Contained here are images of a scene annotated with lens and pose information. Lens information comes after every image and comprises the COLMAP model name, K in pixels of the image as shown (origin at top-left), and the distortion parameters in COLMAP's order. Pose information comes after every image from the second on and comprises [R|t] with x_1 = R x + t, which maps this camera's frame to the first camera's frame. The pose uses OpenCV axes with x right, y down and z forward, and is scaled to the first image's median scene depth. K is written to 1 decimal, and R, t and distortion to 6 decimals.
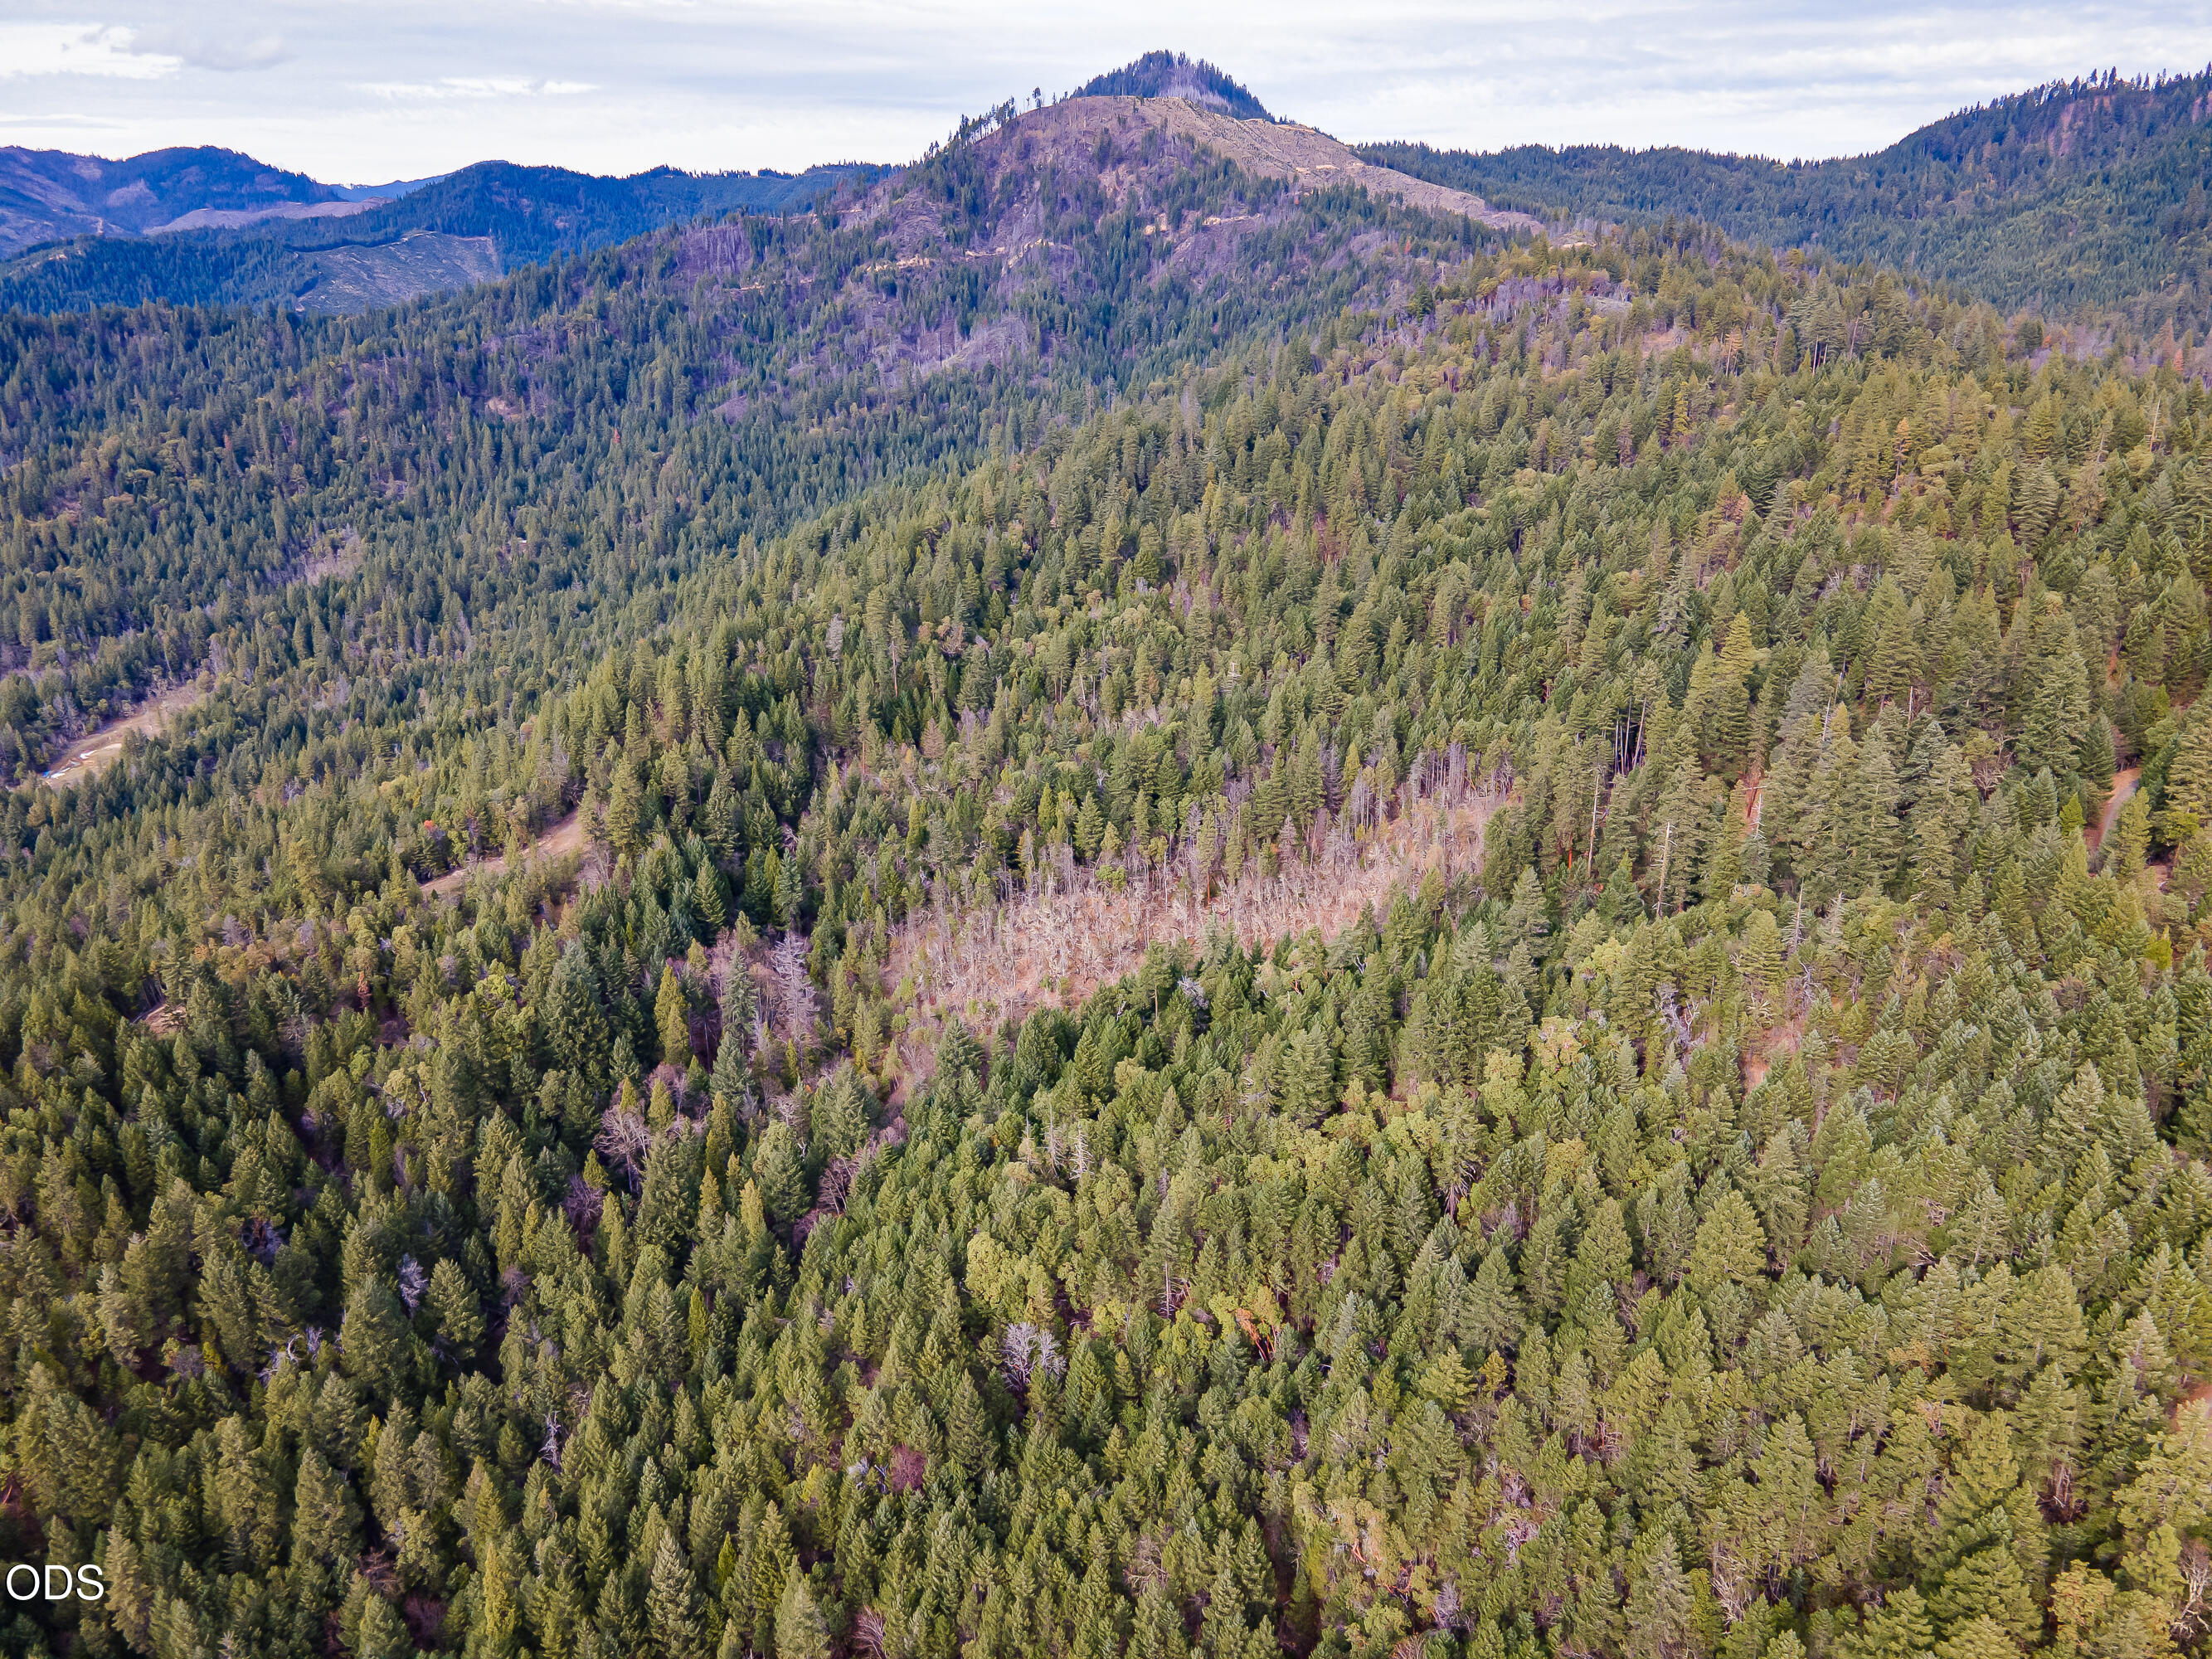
lens RADIAL K [[1629.2, 0, 1101.0], [0, 1629.2, 829.7], [0, 0, 1]] dist [0.018307, 0.059670]
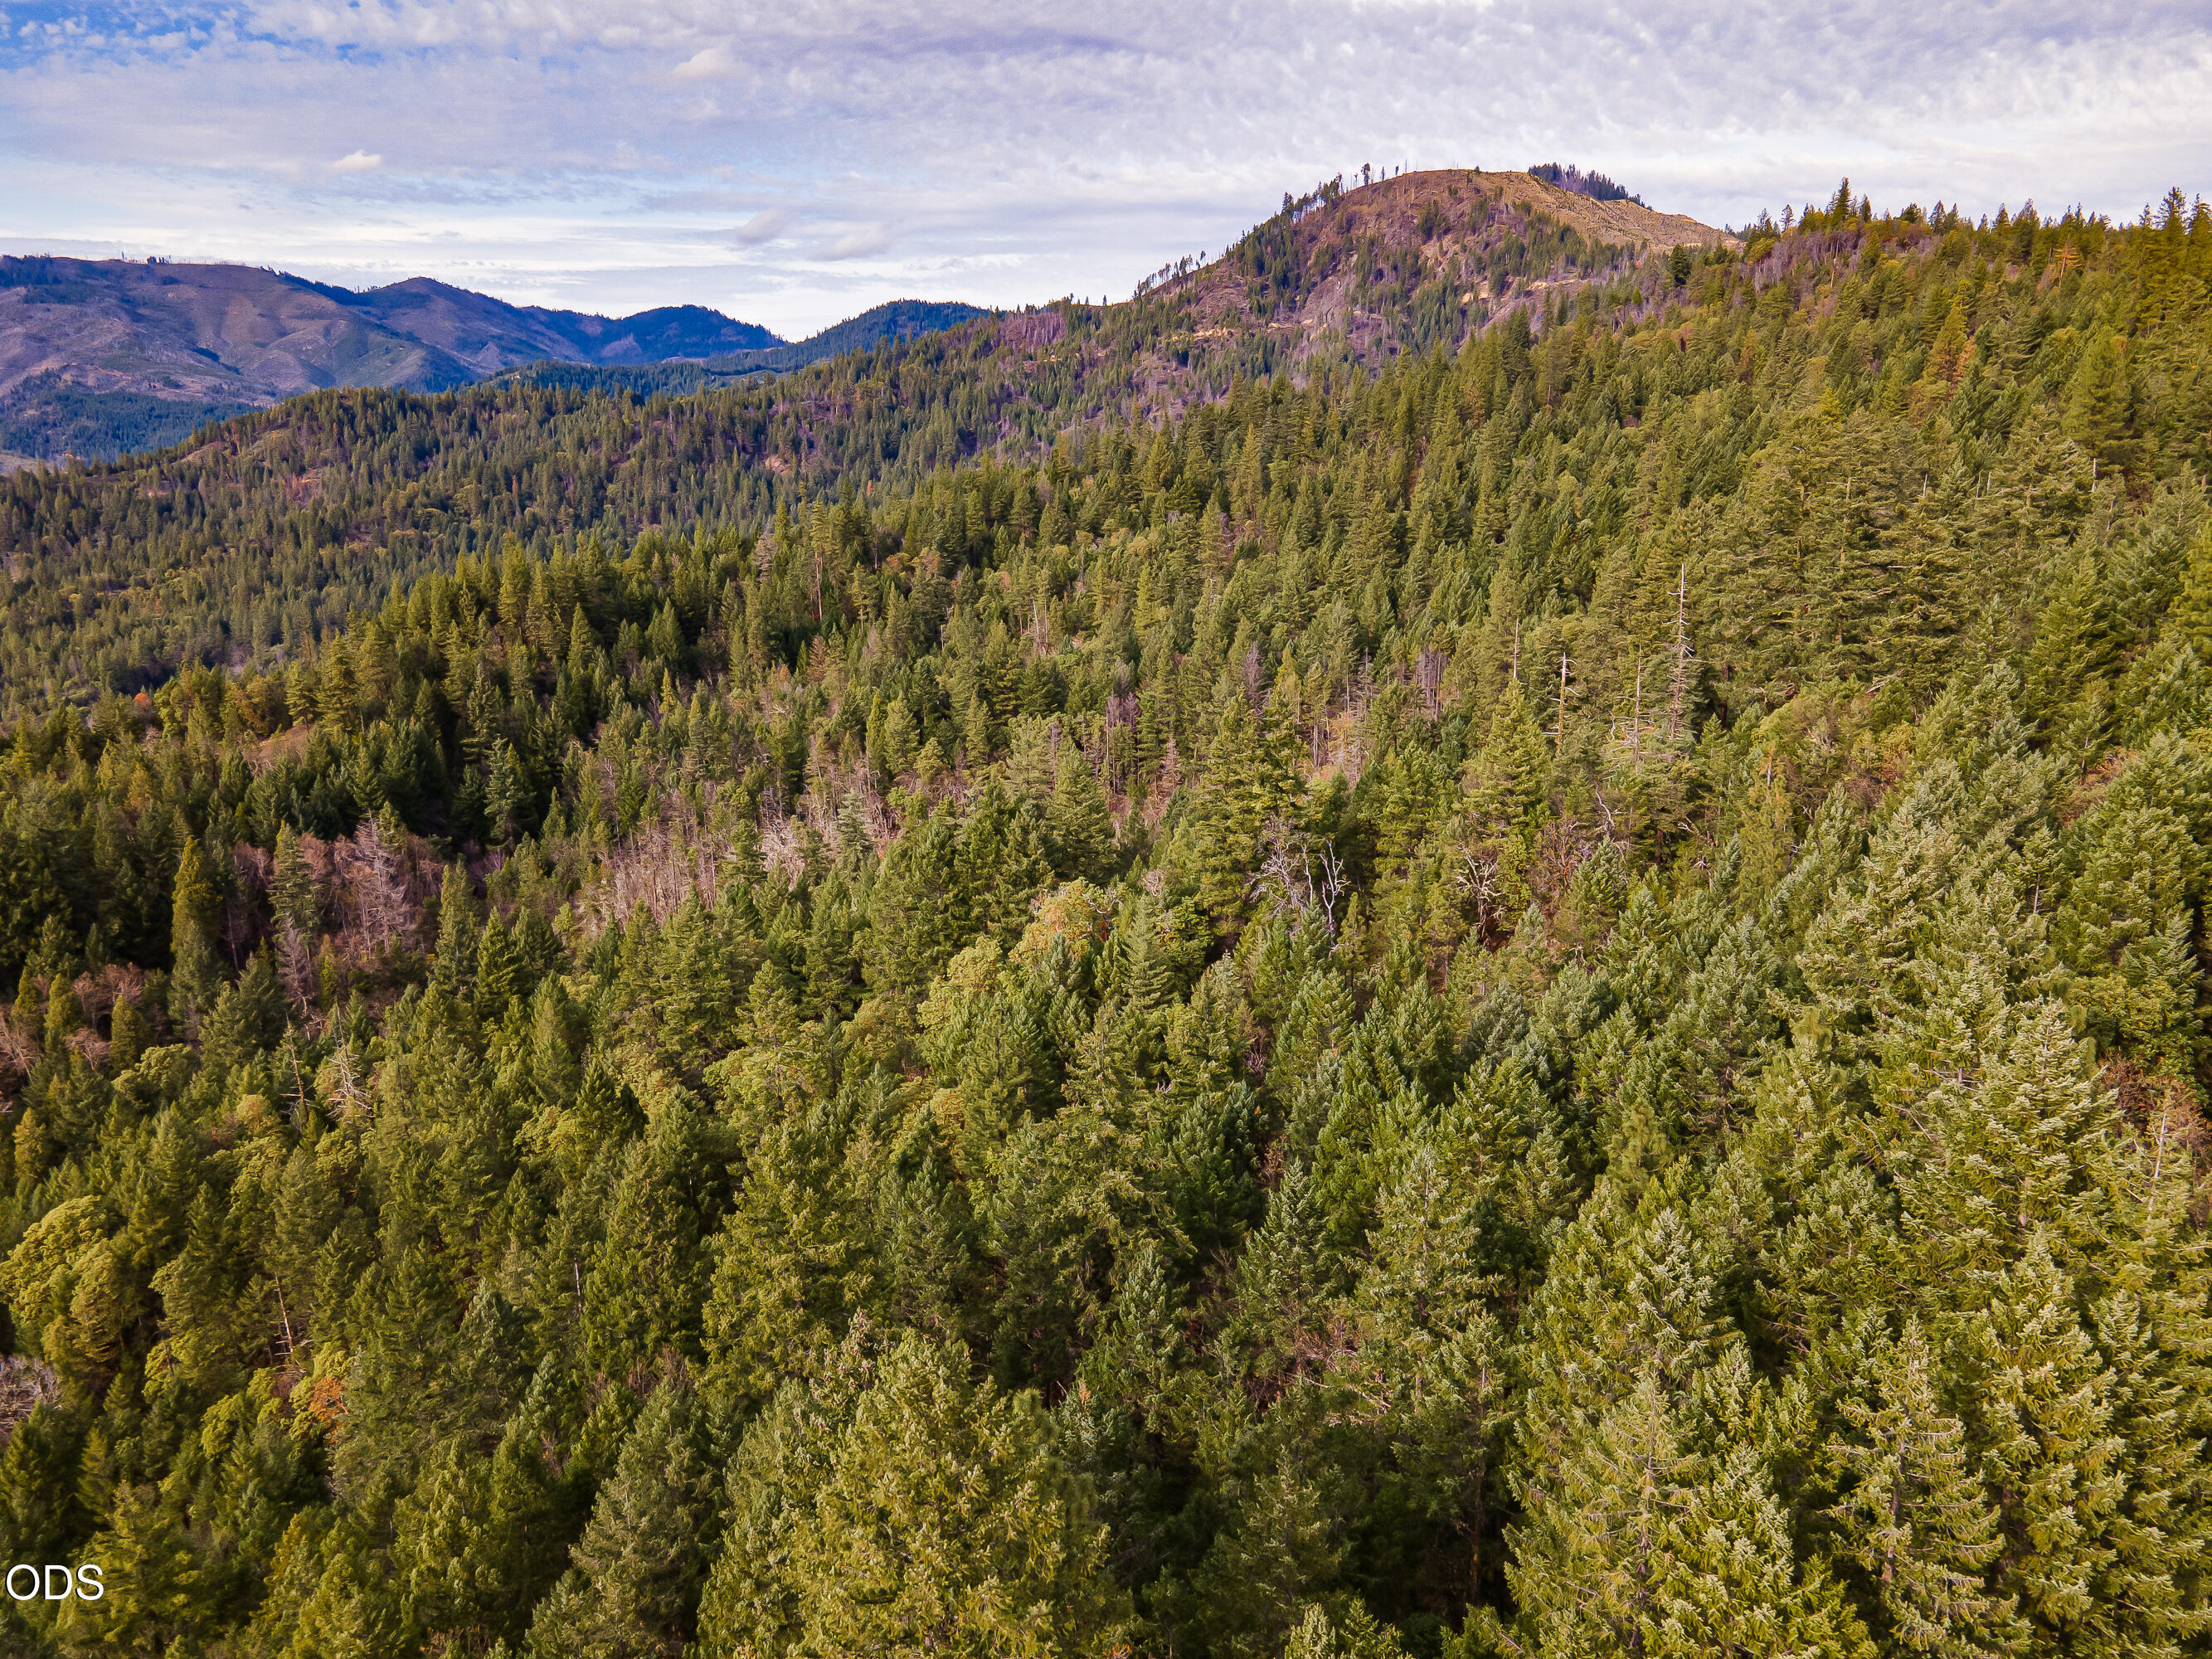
lens RADIAL K [[1619.2, 0, 1106.0], [0, 1619.2, 829.5], [0, 0, 1]] dist [0.020868, 0.056367]
pose [[0.969182, 0.061498, -0.238547, 0.081973], [-0.082786, 0.993330, -0.080264, 0.028095], [0.232020, 0.097539, 0.967808, 0.105973]]
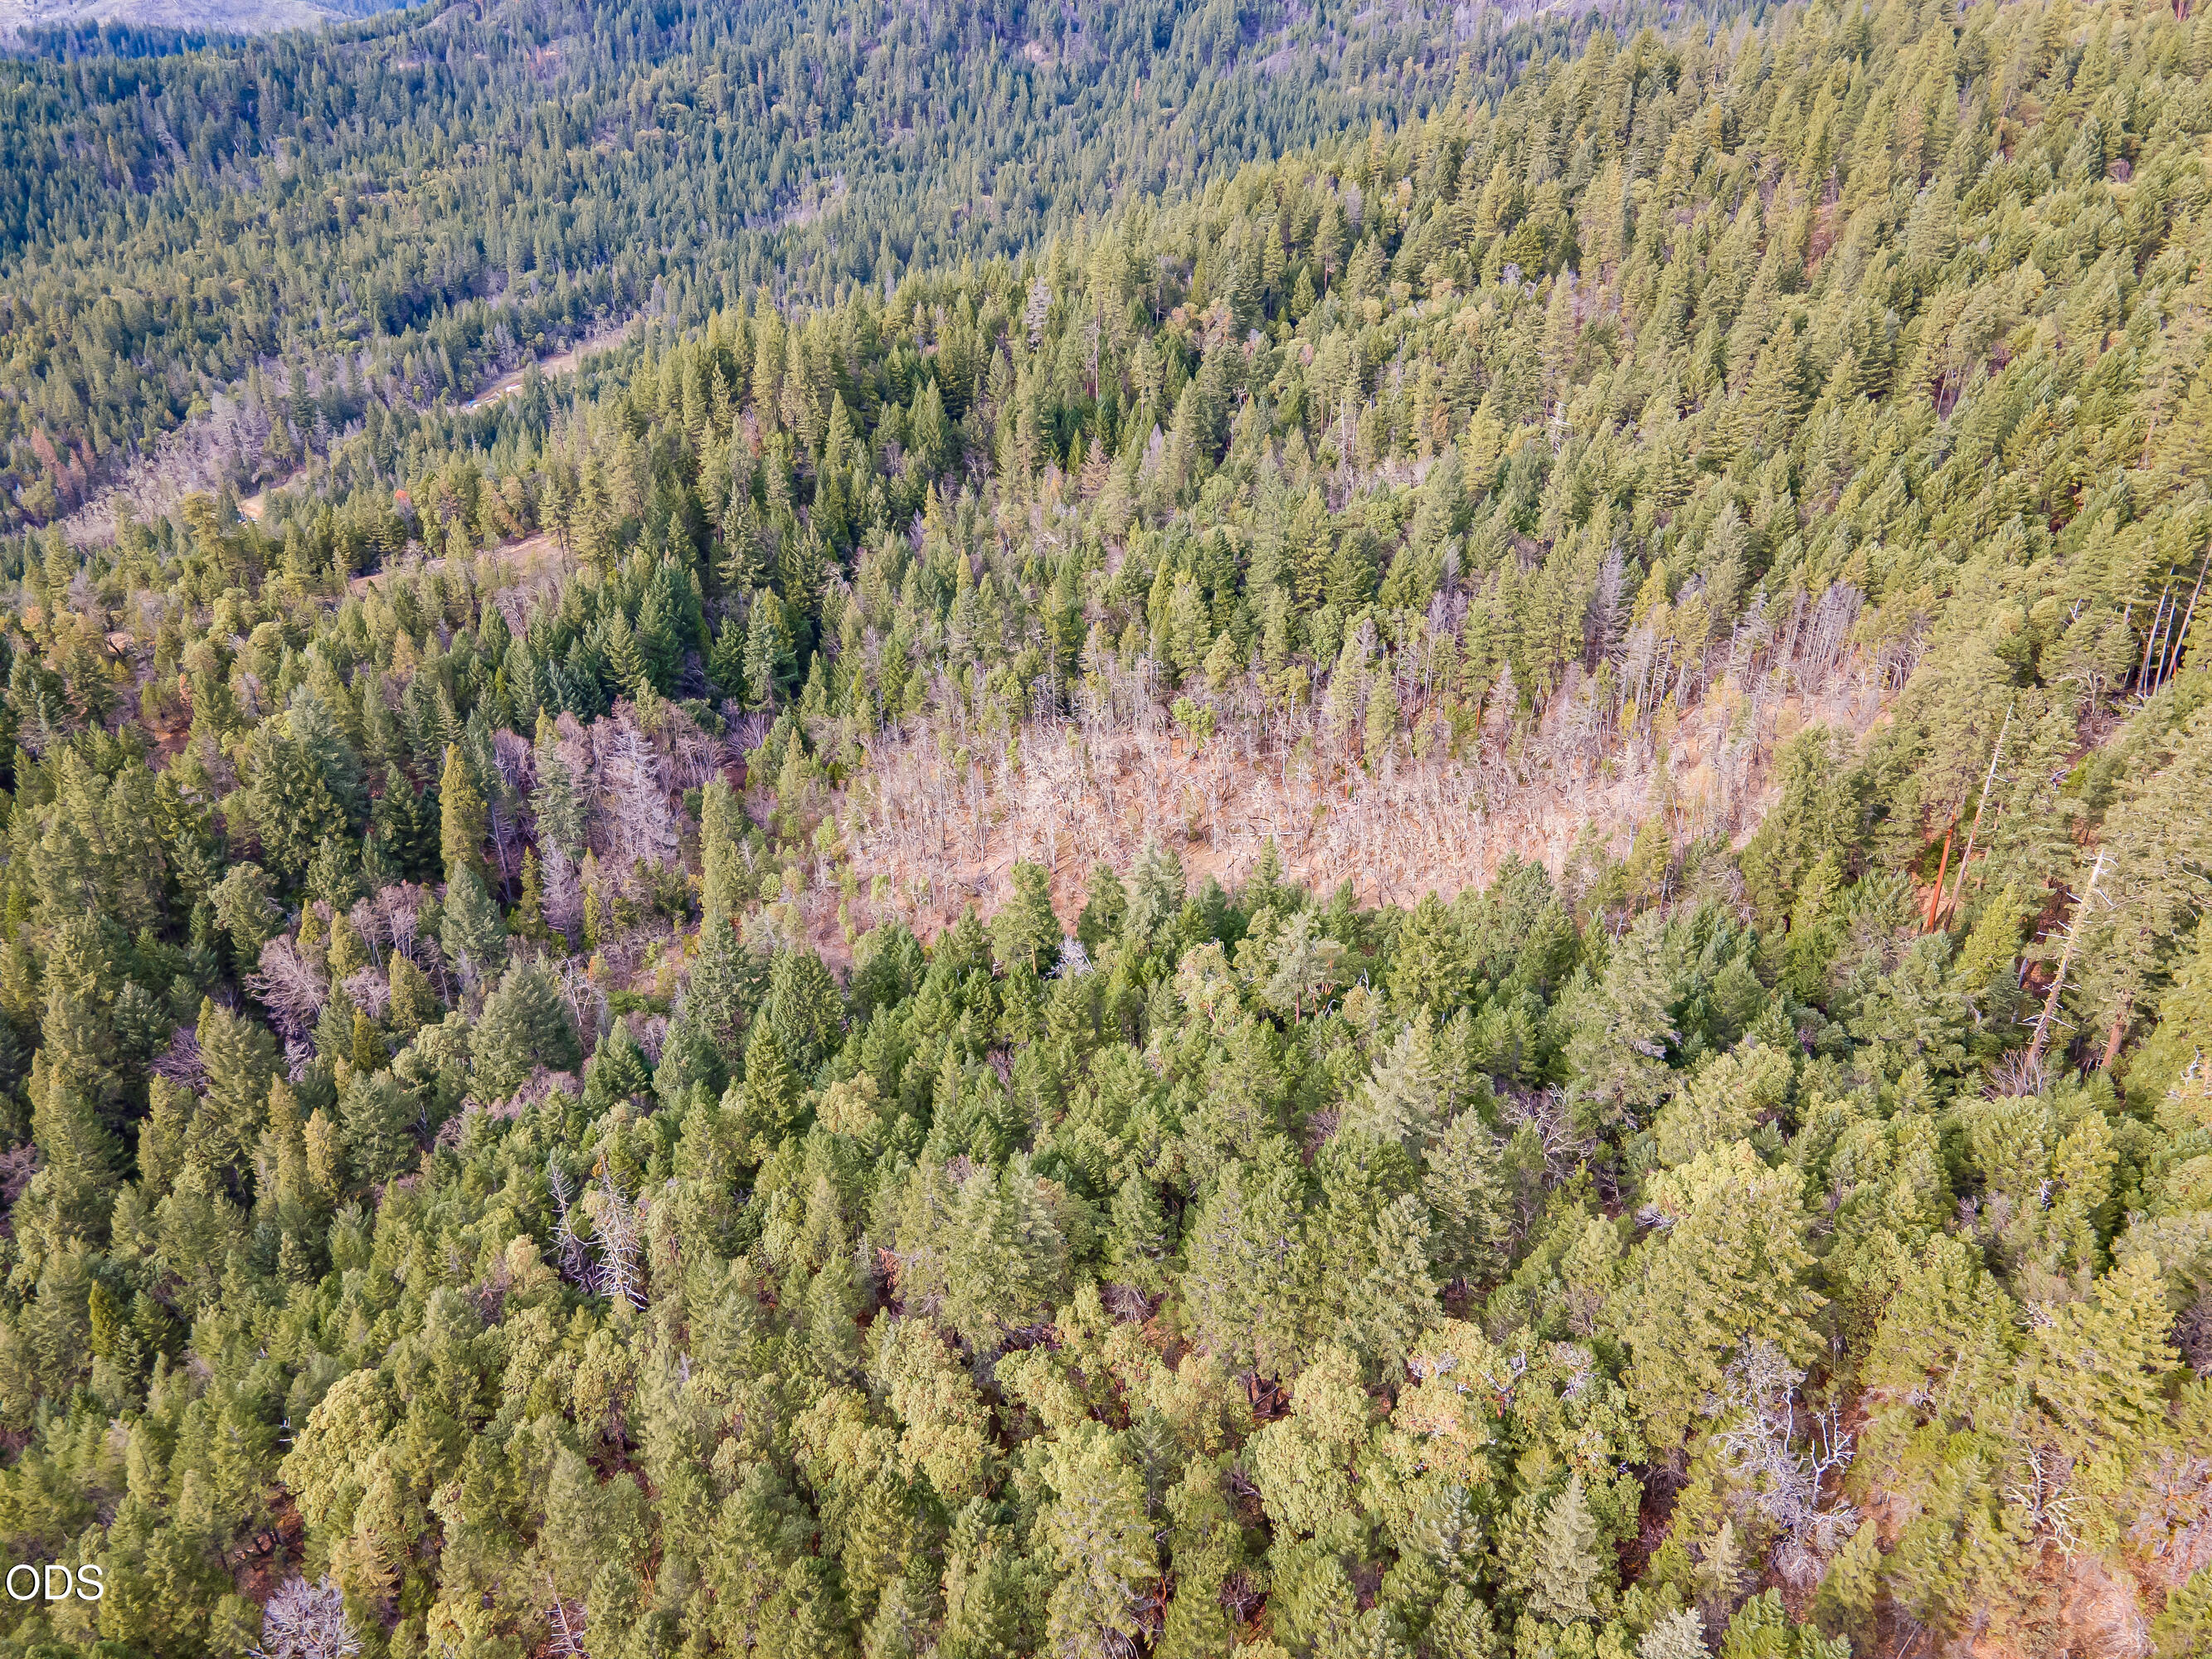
lens RADIAL K [[1619.2, 0, 1106.0], [0, 1619.2, 829.5], [0, 0, 1]] dist [0.020868, 0.056367]
pose [[0.919953, 0.197343, -0.338737, 0.062283], [-0.139807, 0.972397, 0.186810, -0.013115], [0.366252, -0.124499, 0.922149, 0.125417]]
